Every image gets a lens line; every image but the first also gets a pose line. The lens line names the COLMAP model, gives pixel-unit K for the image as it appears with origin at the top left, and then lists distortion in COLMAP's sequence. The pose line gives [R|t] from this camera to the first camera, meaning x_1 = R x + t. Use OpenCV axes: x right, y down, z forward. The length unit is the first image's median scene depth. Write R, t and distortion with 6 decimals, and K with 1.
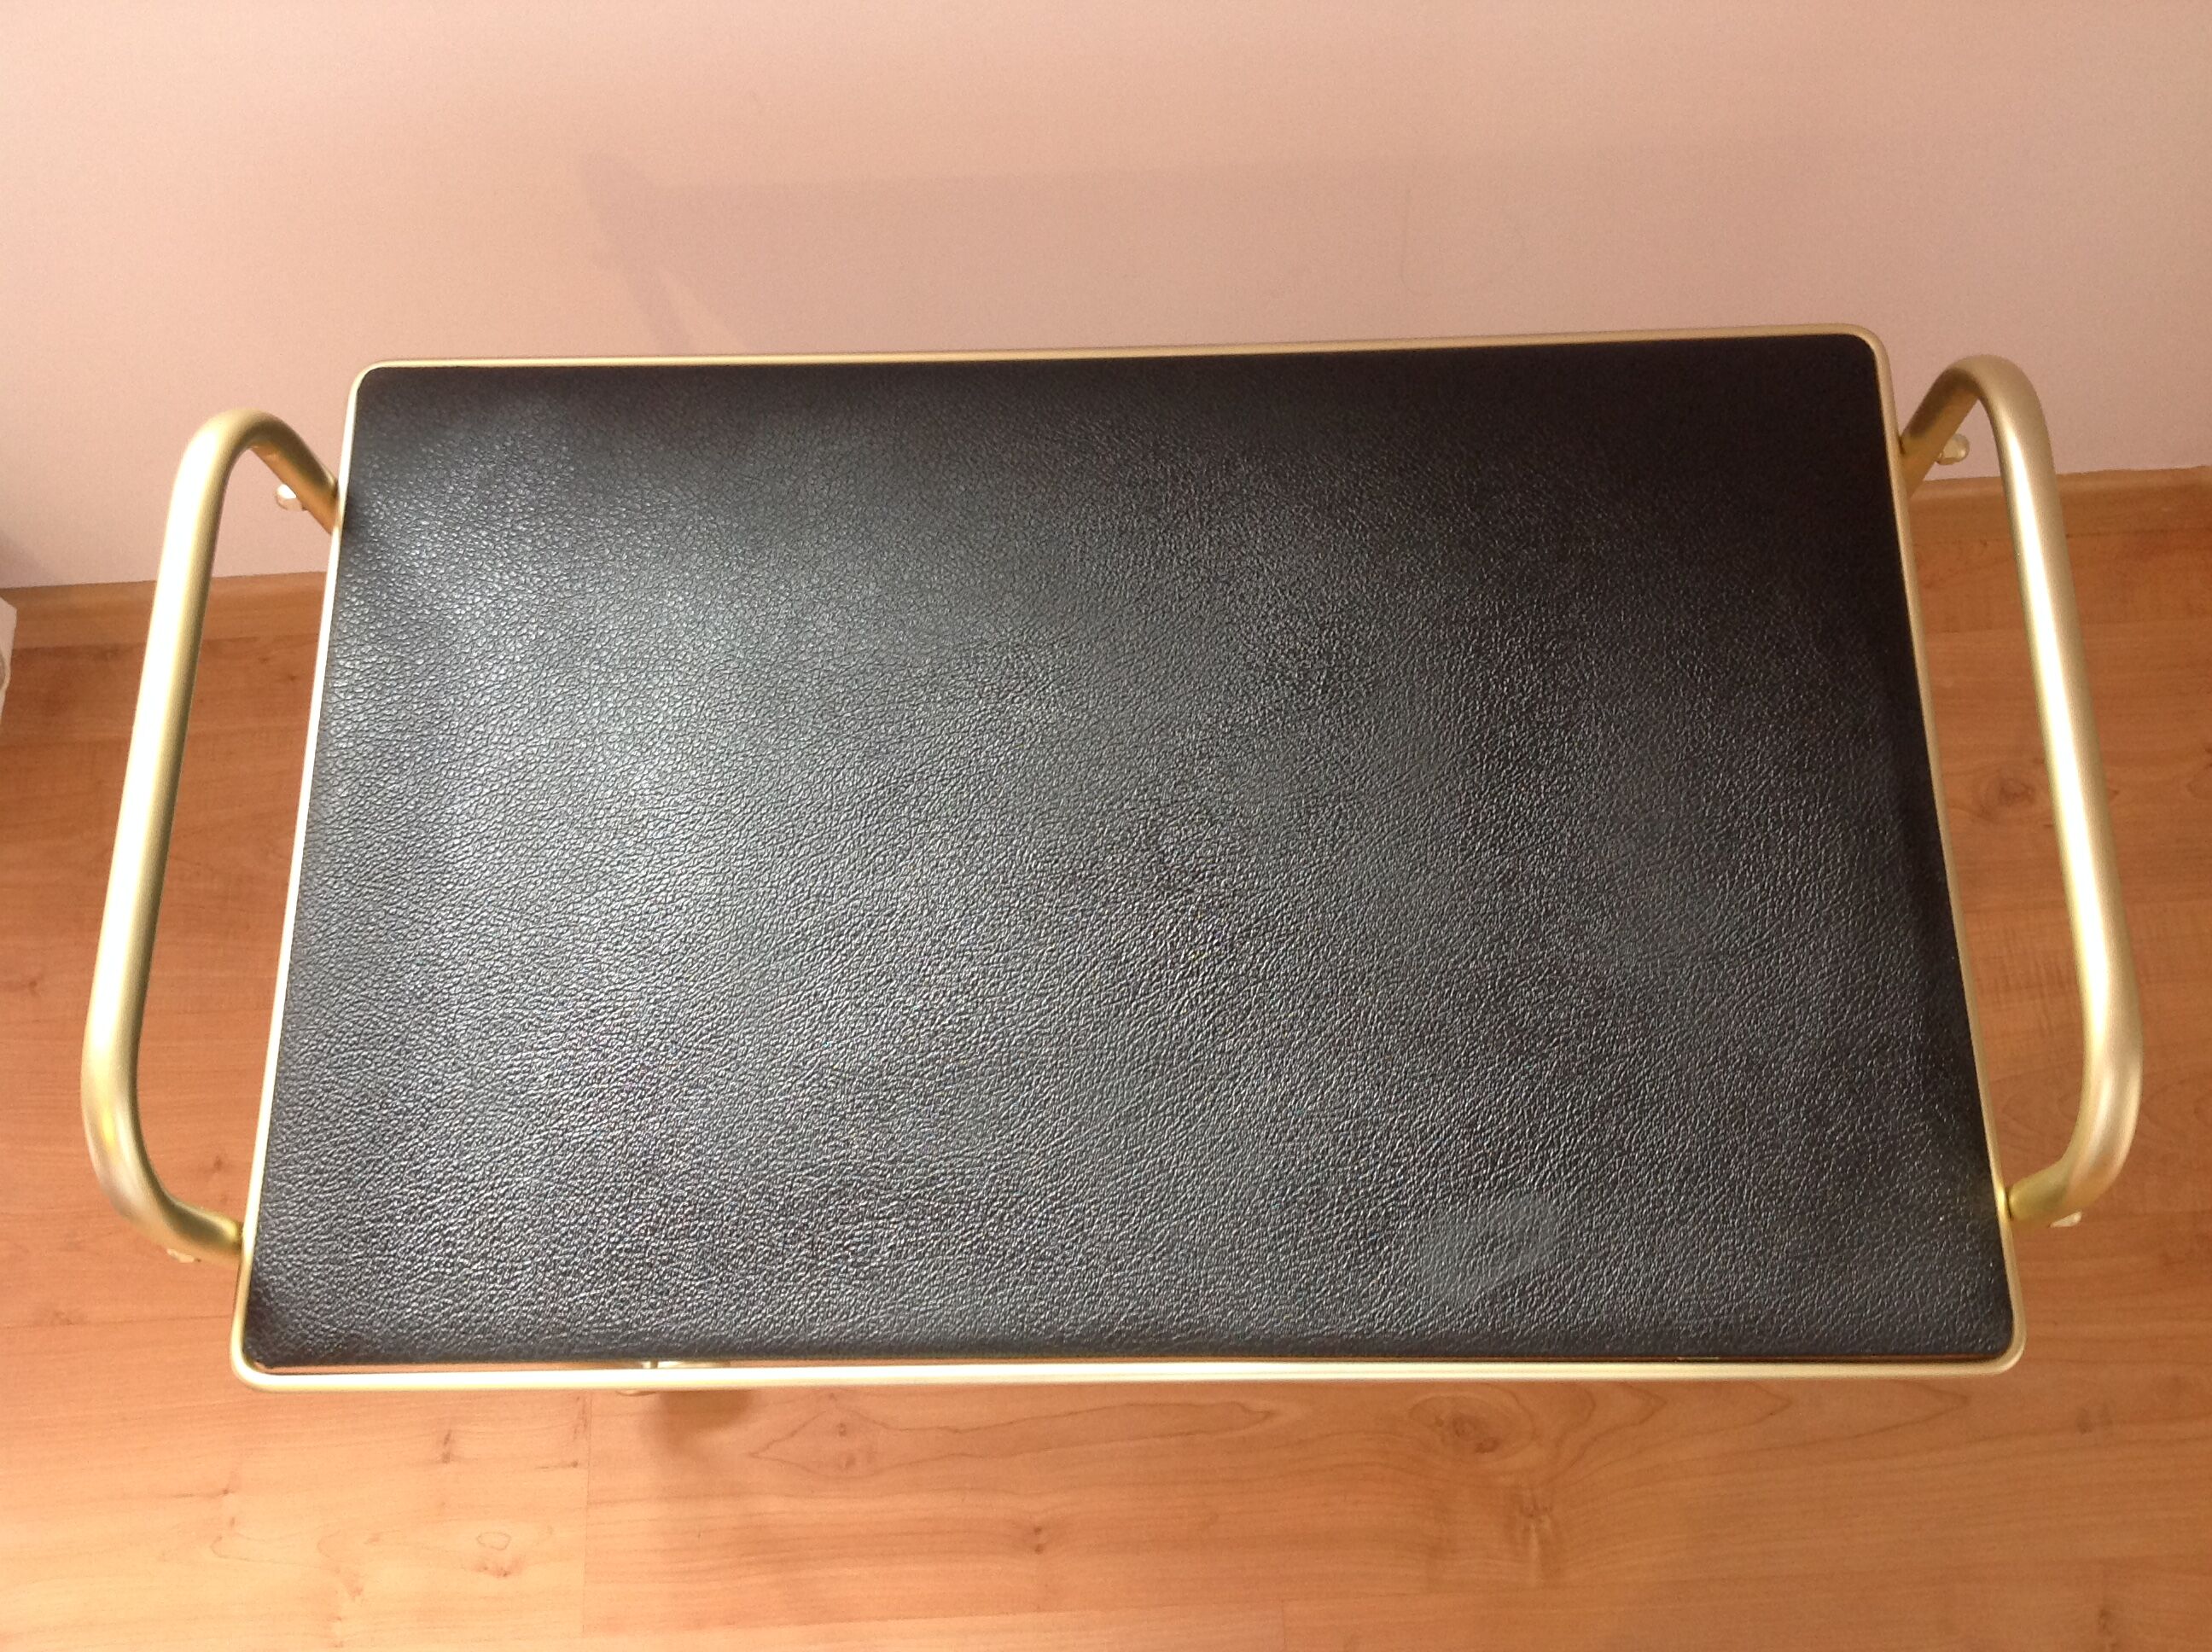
lens RADIAL K [[2137.8, 0, 1106.0], [0, 2137.8, 826.0], [0, 0, 1]] dist [0.141123, -0.323023]
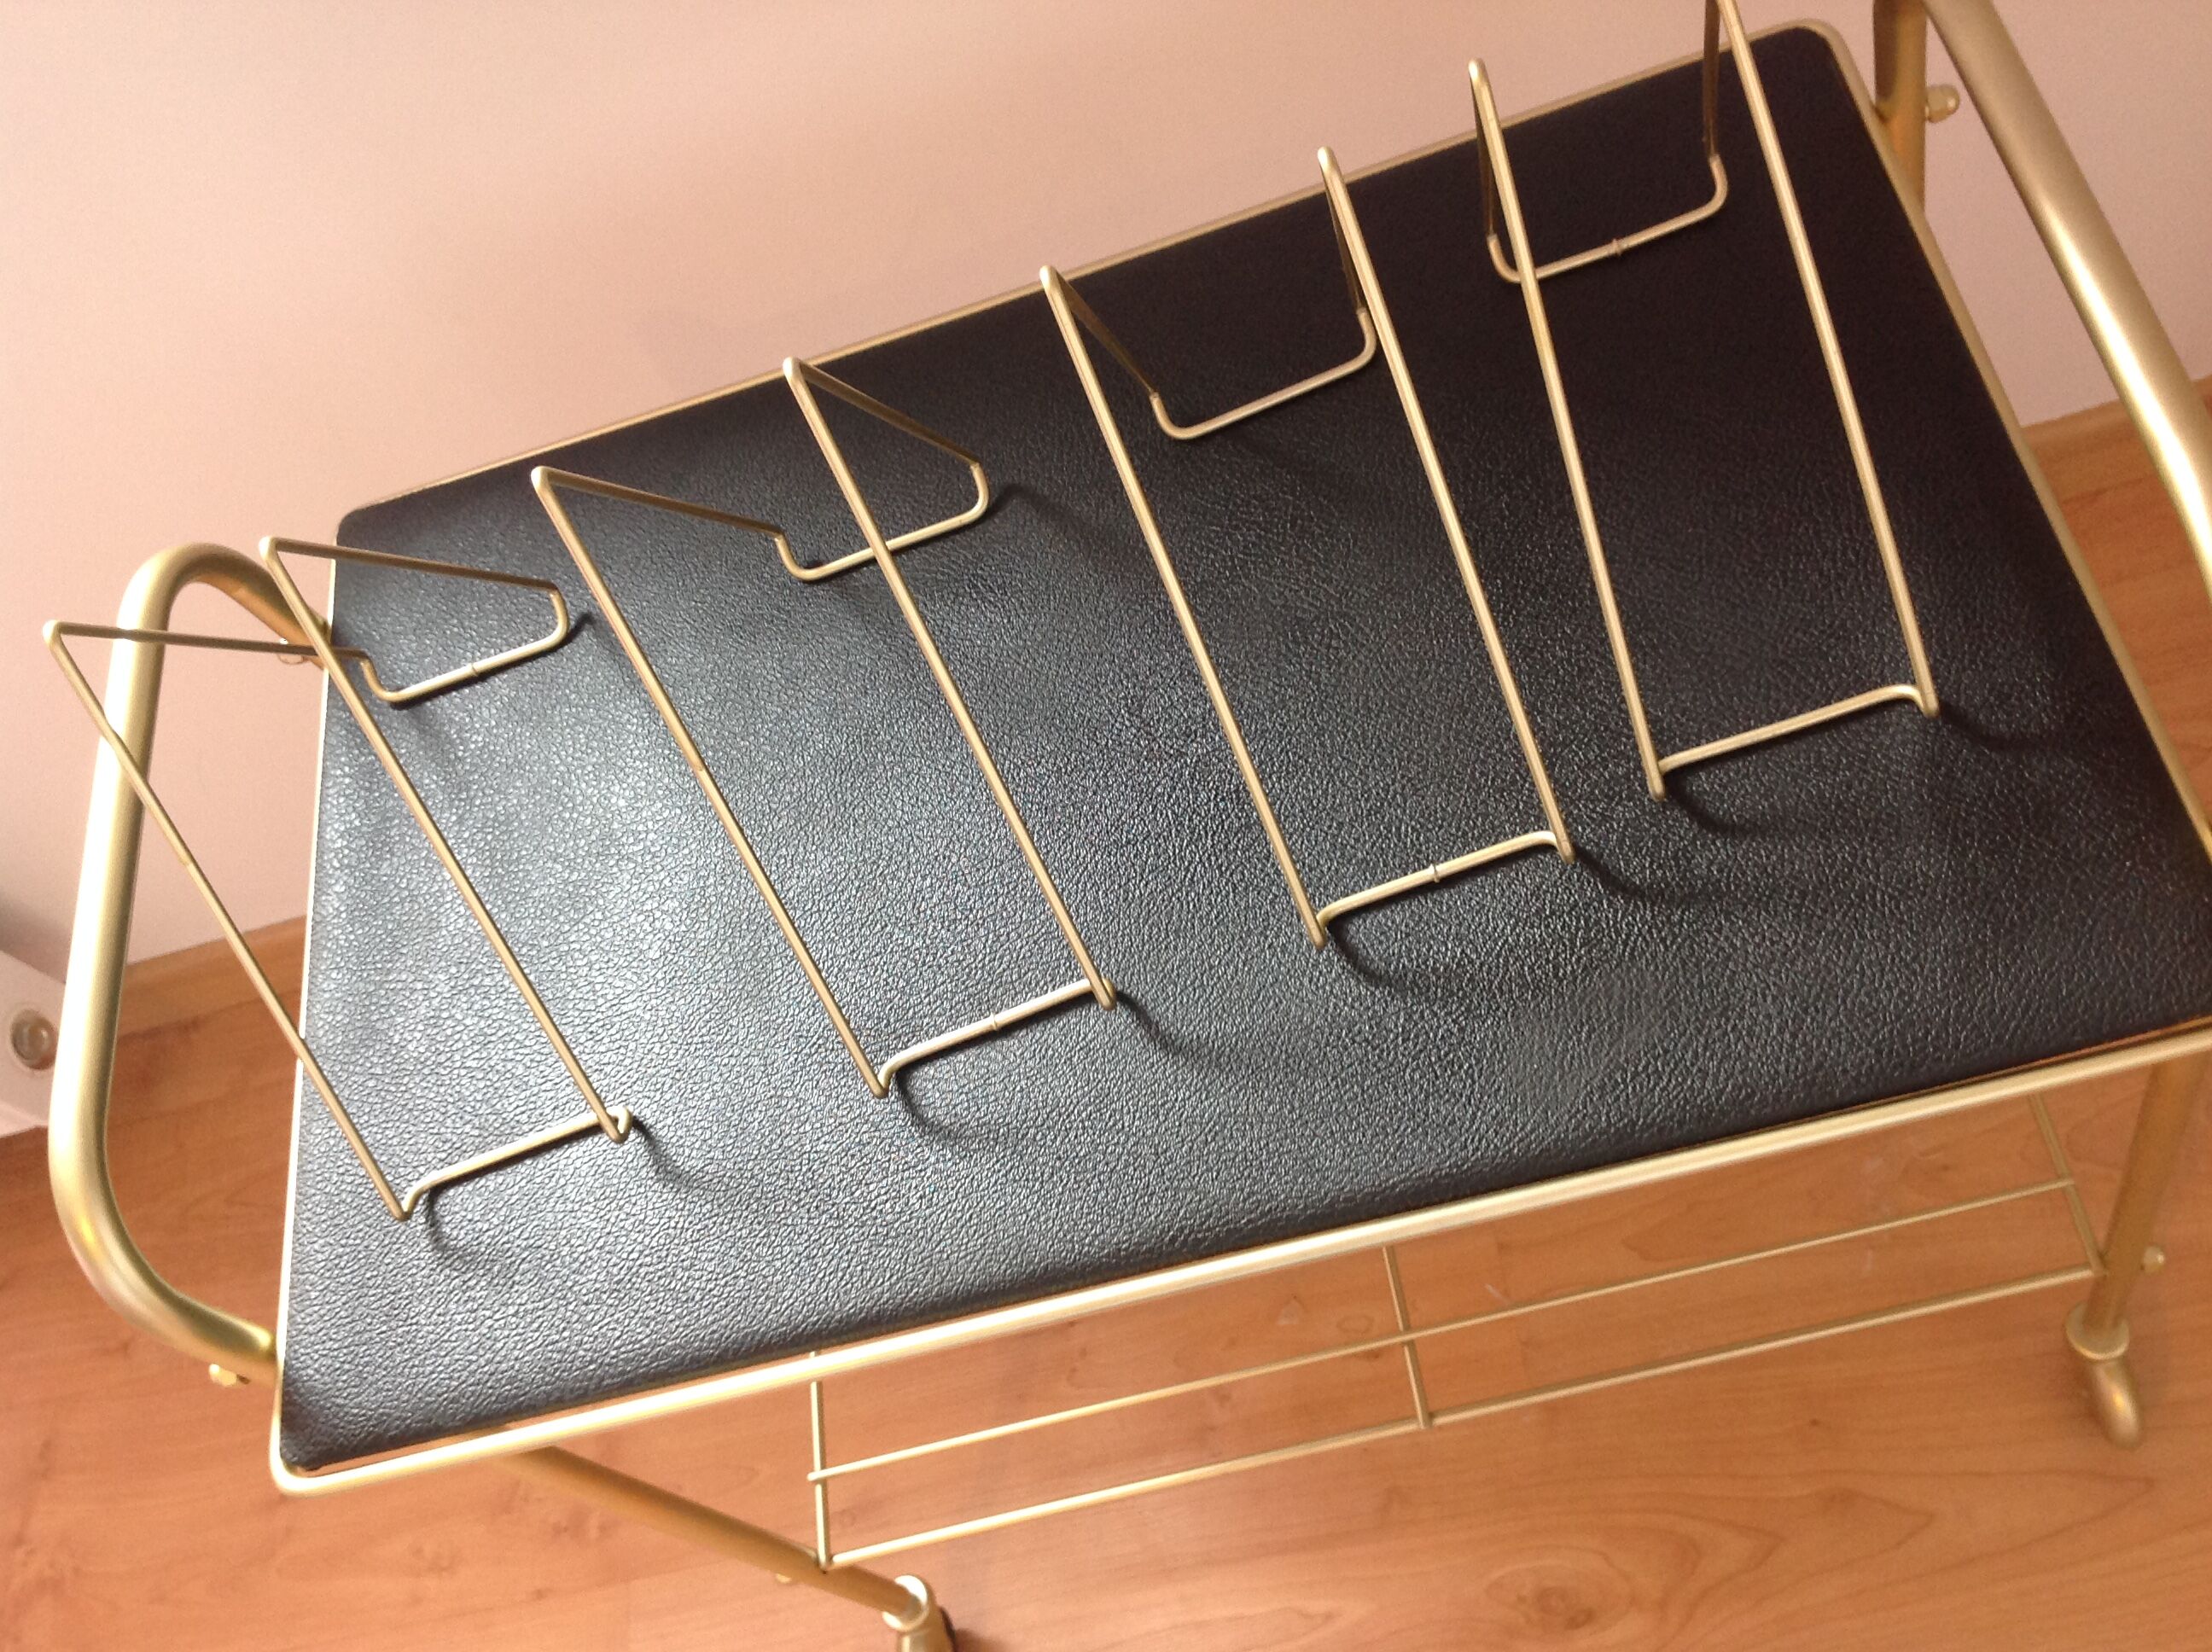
lens RADIAL K [[2137.8, 0, 1106.0], [0, 2137.8, 826.0], [0, 0, 1]] dist [0.141123, -0.323023]
pose [[0.954275, -0.245674, -0.170303, 0.161010], [0.206524, 0.953717, -0.218567, 0.259780], [0.216117, 0.173401, 0.960846, 0.141745]]
